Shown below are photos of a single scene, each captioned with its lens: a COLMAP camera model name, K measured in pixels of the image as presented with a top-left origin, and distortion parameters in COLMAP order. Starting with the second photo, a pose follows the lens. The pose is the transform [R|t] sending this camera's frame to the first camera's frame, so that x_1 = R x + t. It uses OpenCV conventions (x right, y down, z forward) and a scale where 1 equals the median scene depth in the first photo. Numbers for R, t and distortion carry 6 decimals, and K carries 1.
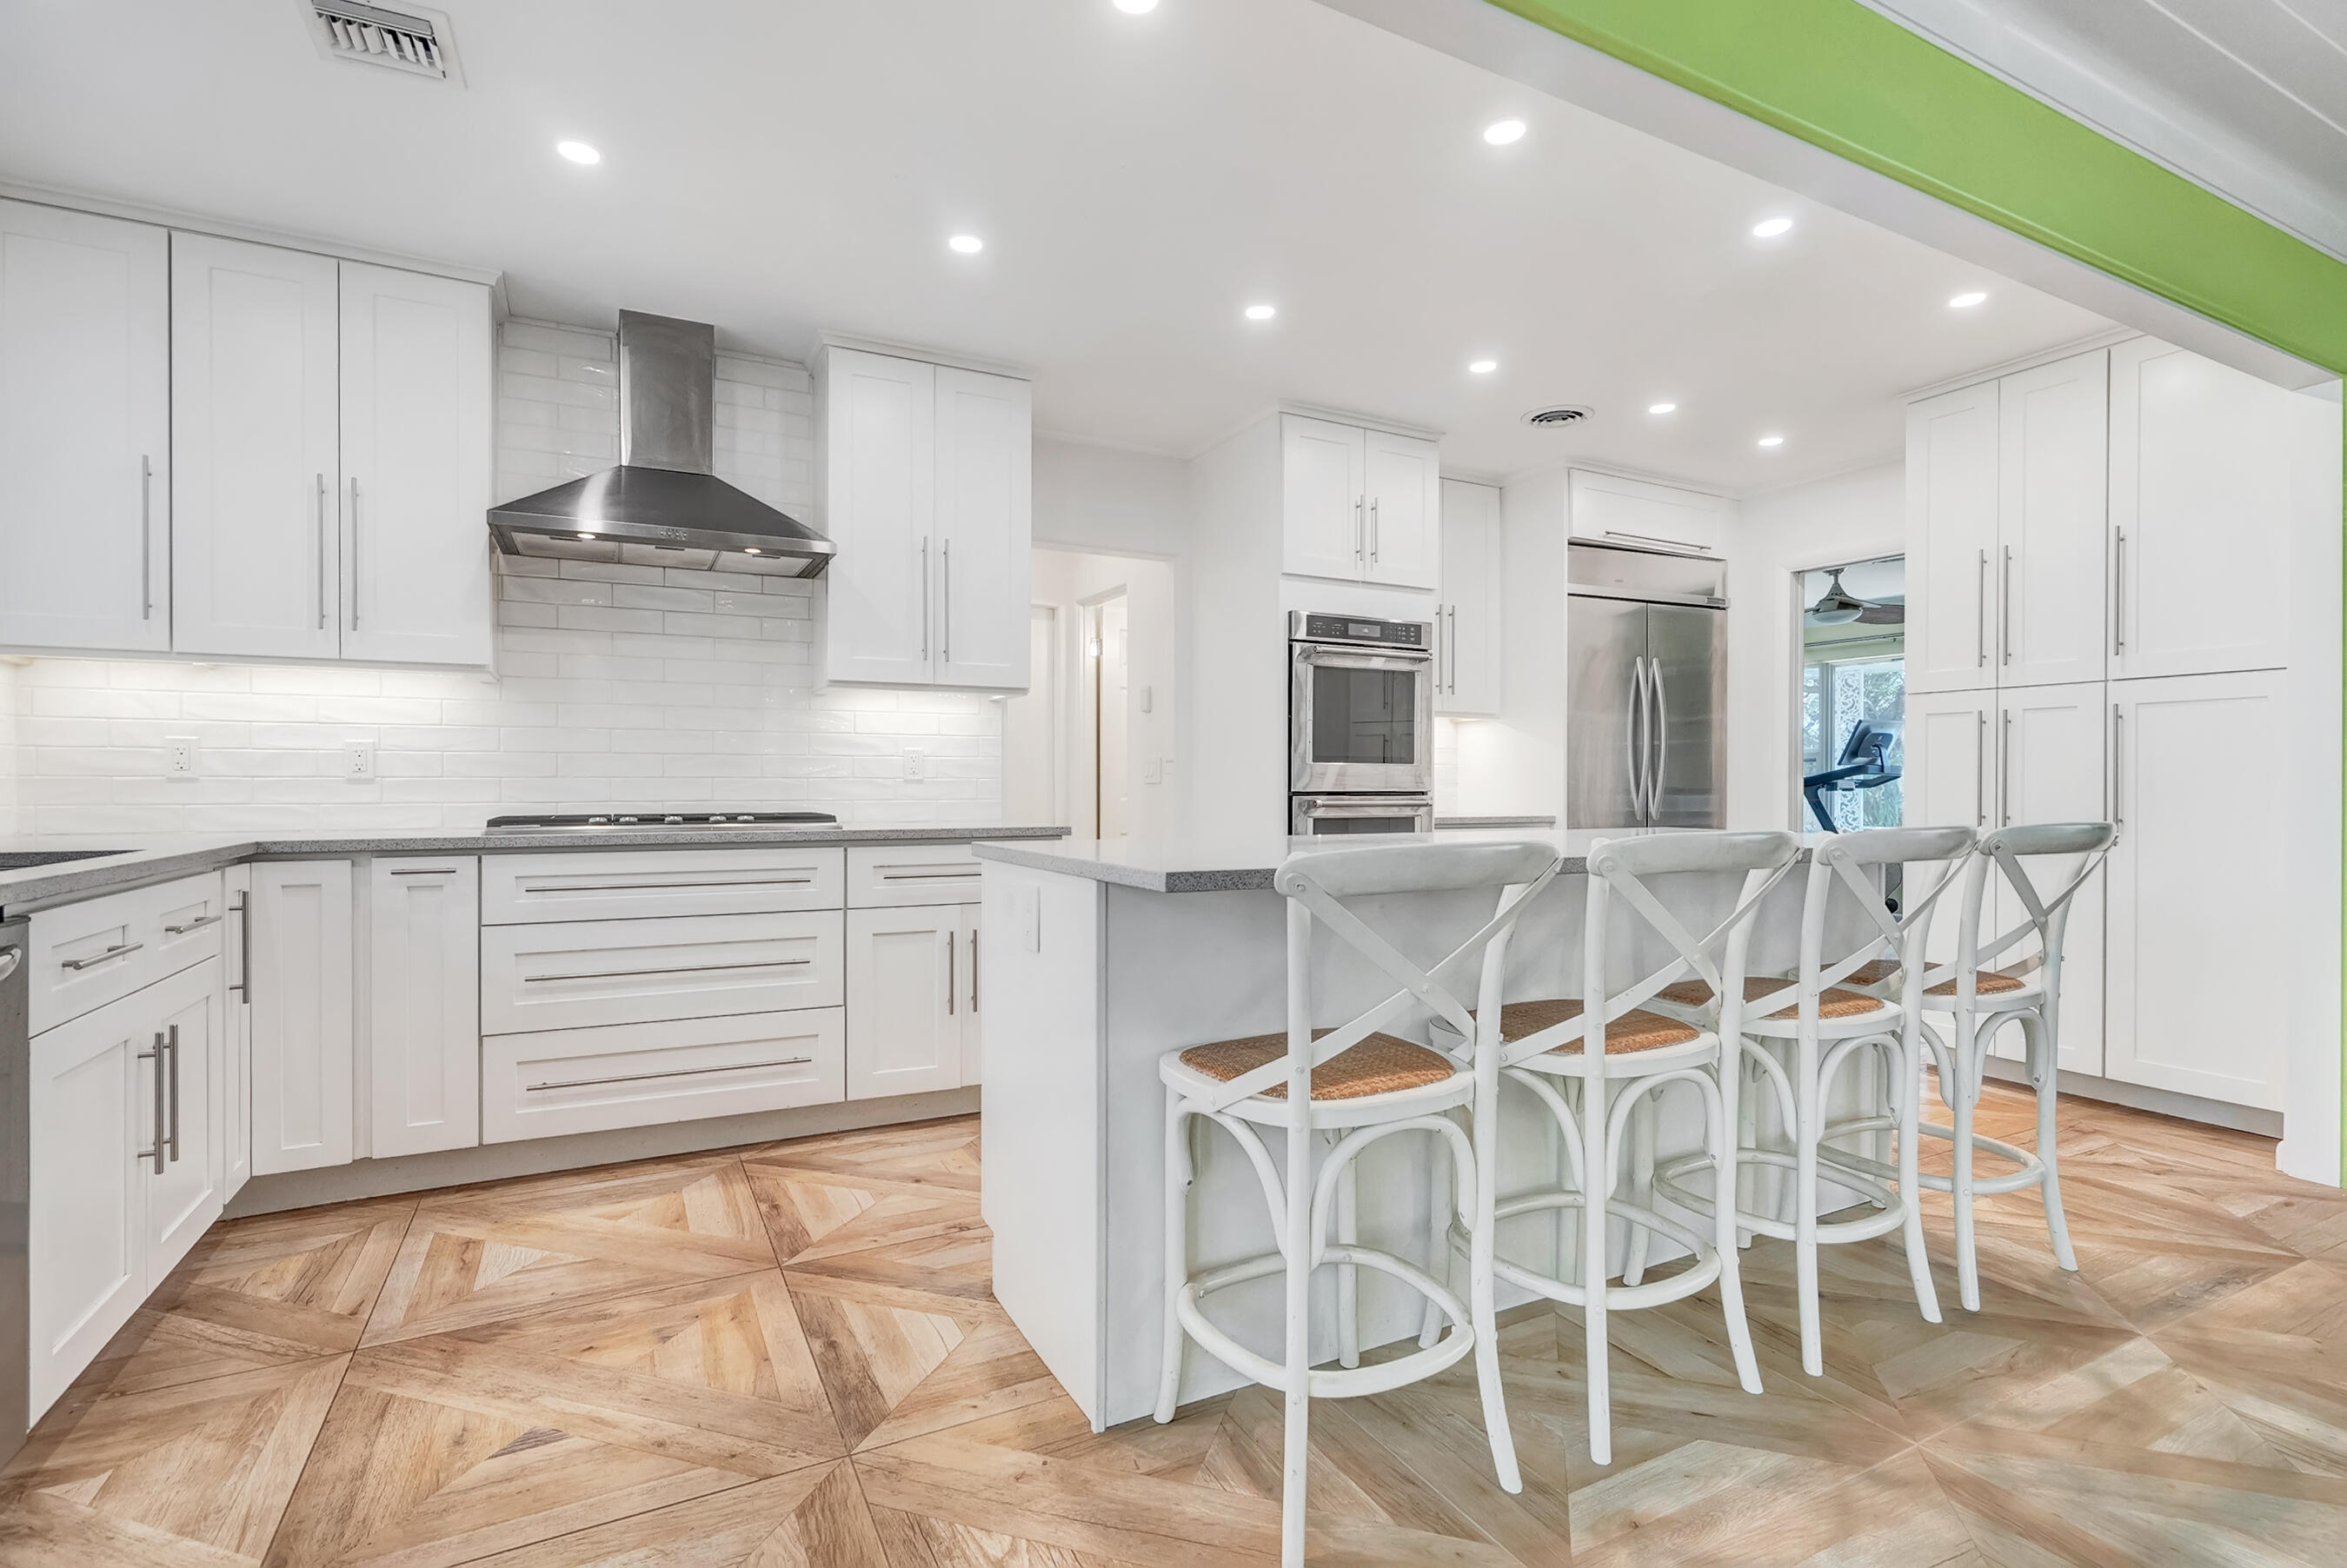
lens RADIAL K [[1064.5, 0, 1165.3], [0, 1064.5, 785.9], [0, 0, 1]] dist [-0.006472, 0.000300]
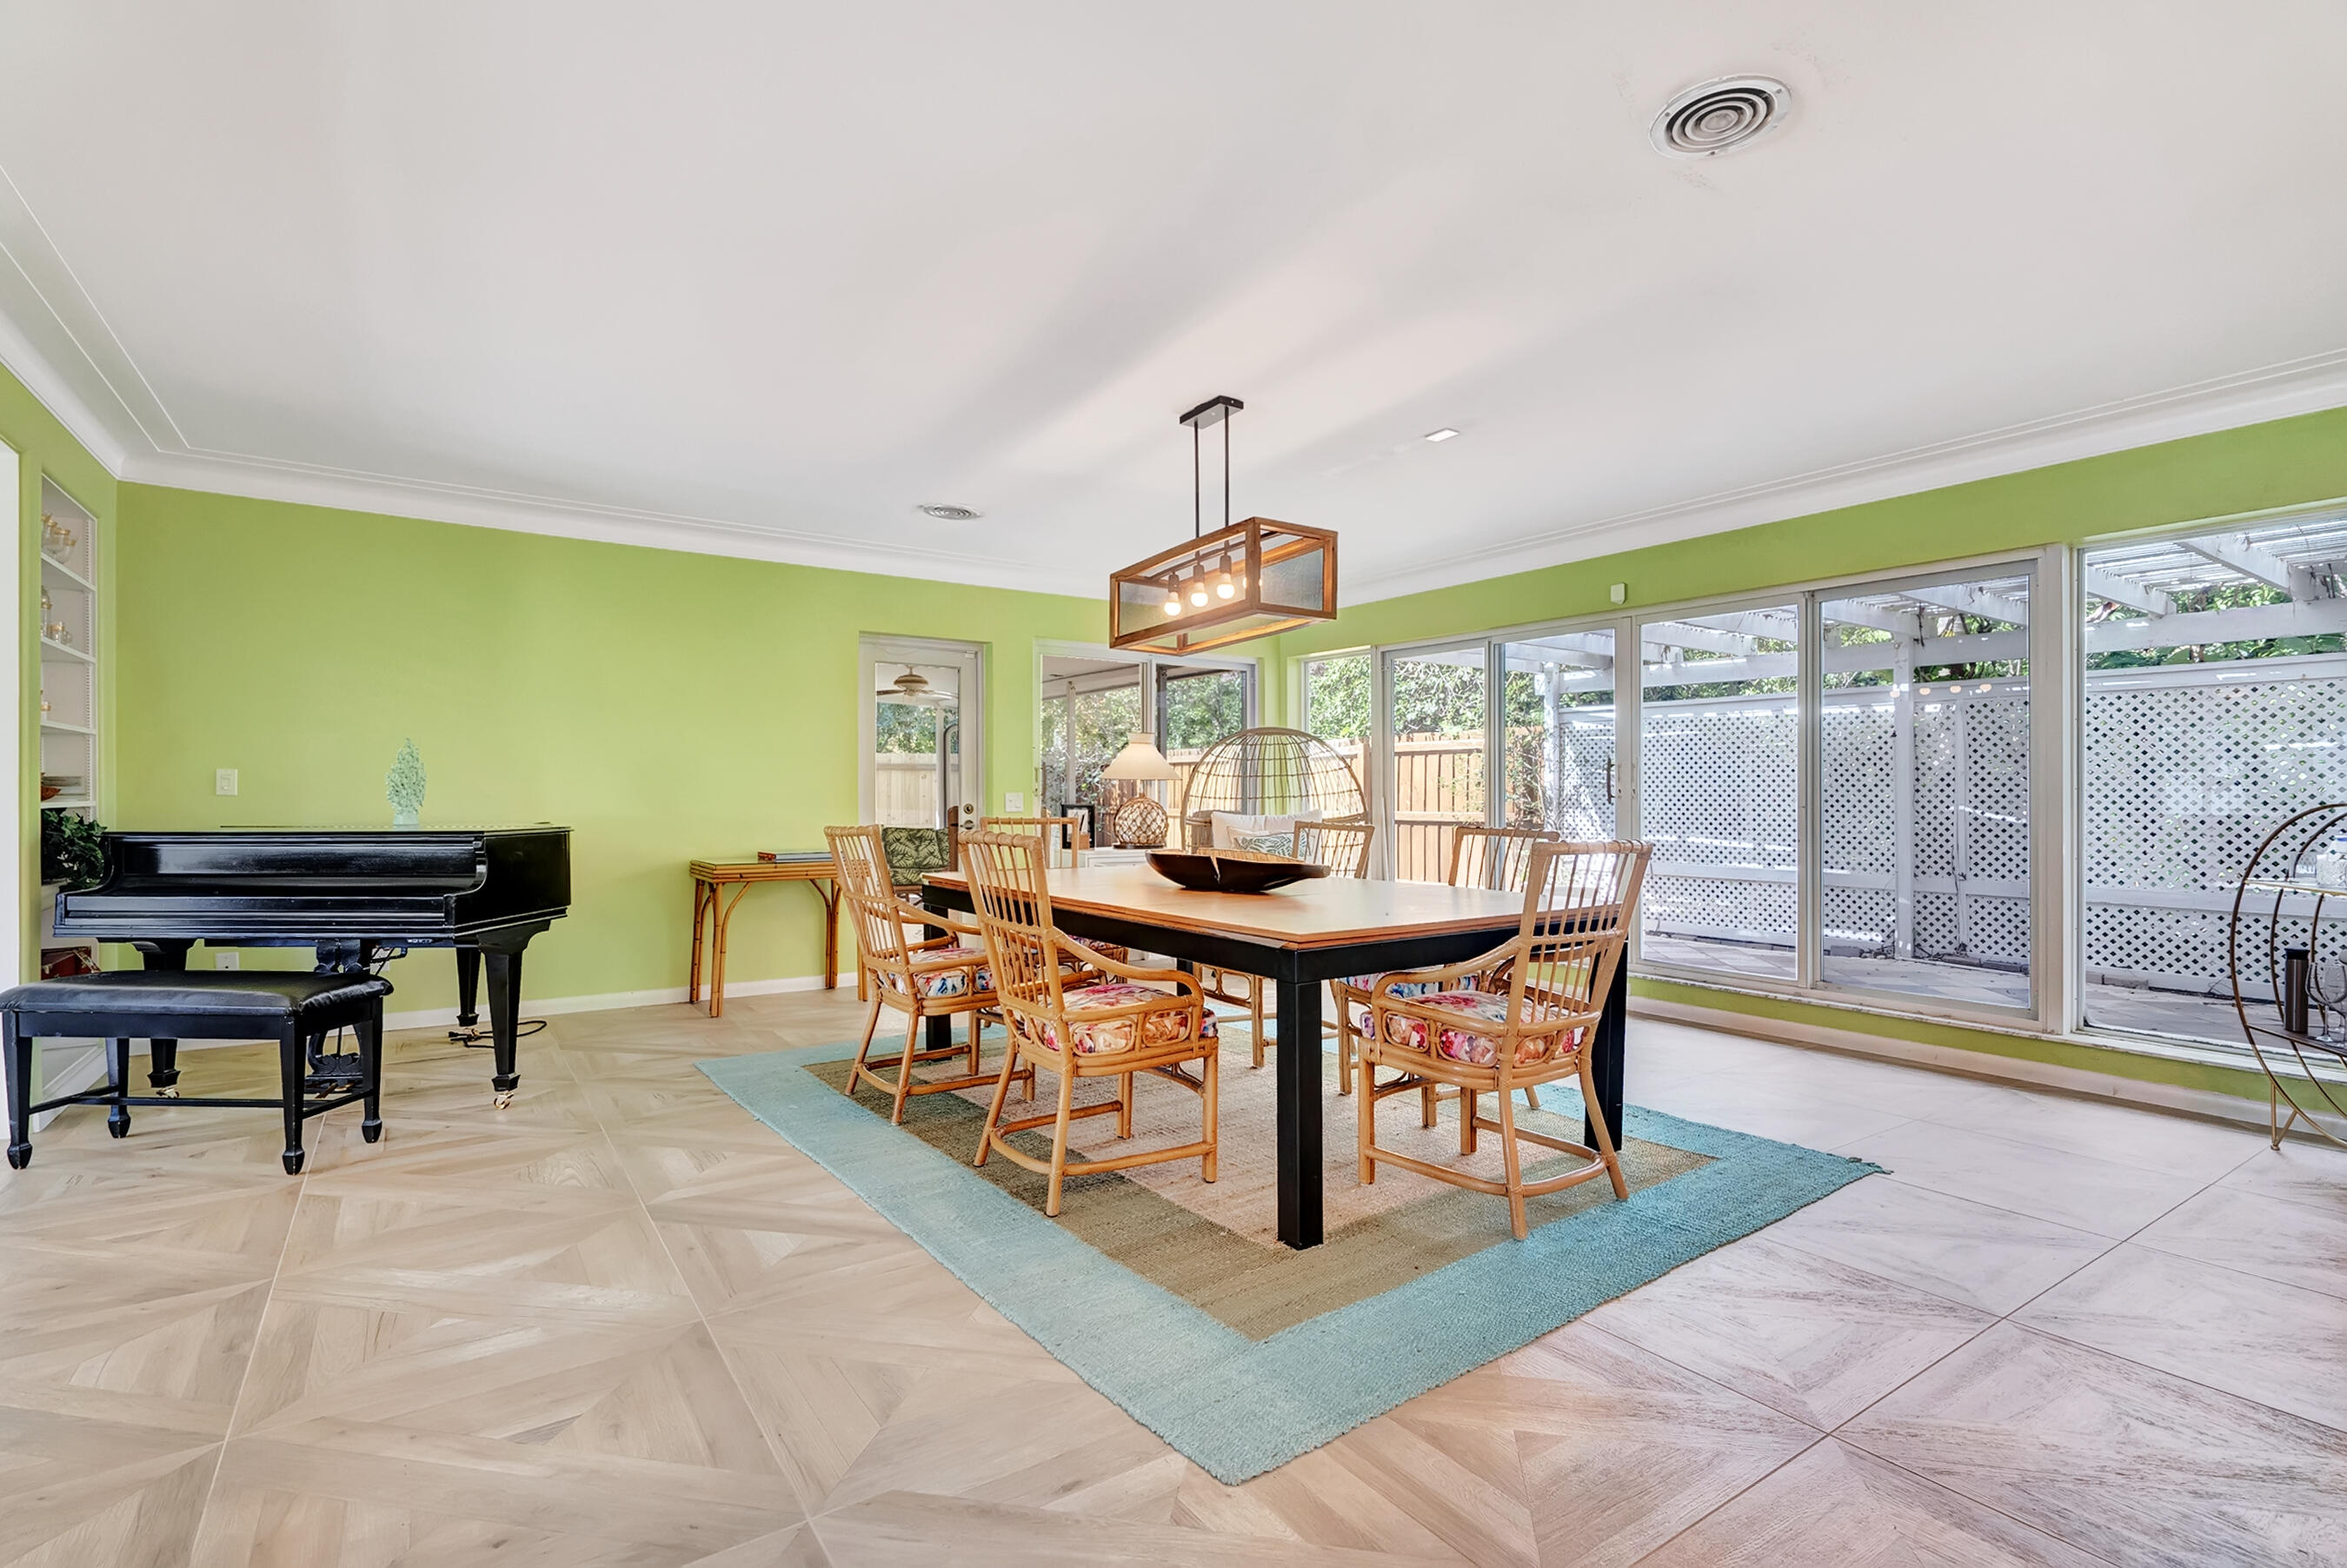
lens RADIAL K [[1064.5, 0, 1164.4], [0, 1064.5, 792.6], [0, 0, 1]] dist [-0.006472, 0.000300]
pose [[-0.991866, 0.000032, -0.127286, -1.010184], [-0.000052, 1.000000, 0.000653, -0.008670], [0.127286, 0.000655, -0.991866, 1.986949]]
